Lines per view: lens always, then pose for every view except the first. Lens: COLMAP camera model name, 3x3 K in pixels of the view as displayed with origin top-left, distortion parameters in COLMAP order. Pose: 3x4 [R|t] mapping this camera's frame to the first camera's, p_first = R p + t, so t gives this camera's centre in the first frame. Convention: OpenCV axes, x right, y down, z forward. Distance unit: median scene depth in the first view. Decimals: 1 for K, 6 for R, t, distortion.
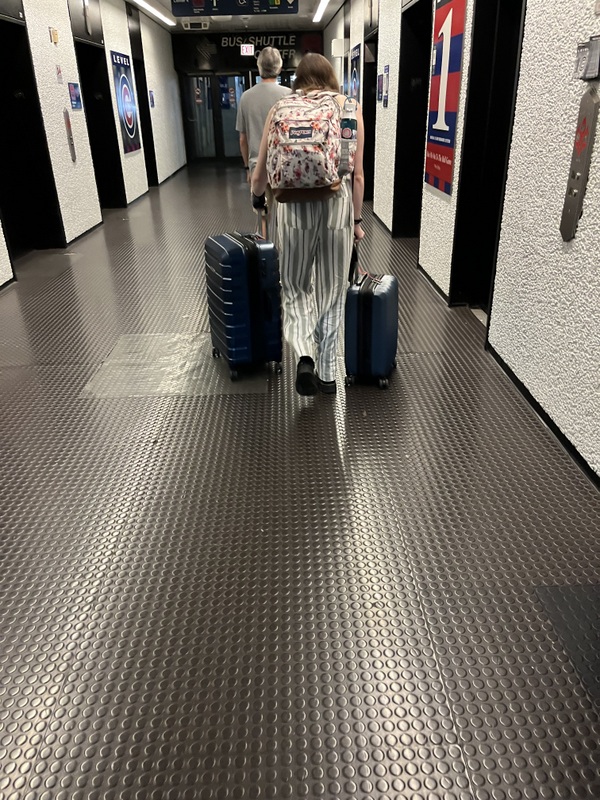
lens RADIAL K [[629.8, 0, 300.0], [0, 629.8, 400.0], [0, 0, 1]] dist [0.067797, -0.092159]
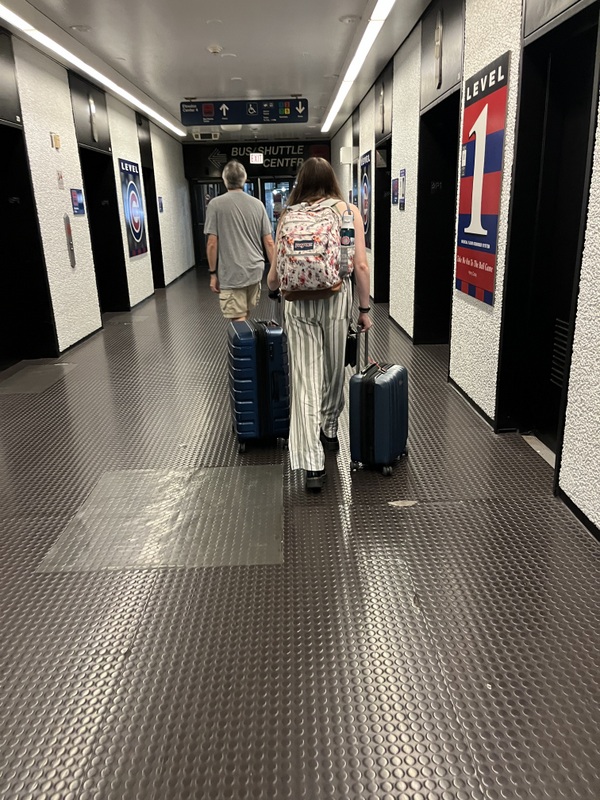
lens RADIAL K [[599.9, 0, 300.0], [0, 599.9, 400.0], [0, 0, 1]] dist [-0.002660, -0.000806]
pose [[0.999985, -0.003592, -0.004168, -0.014034], [0.003030, 0.991802, -0.127750, -0.059145], [0.004592, 0.127736, 0.991798, 0.133261]]
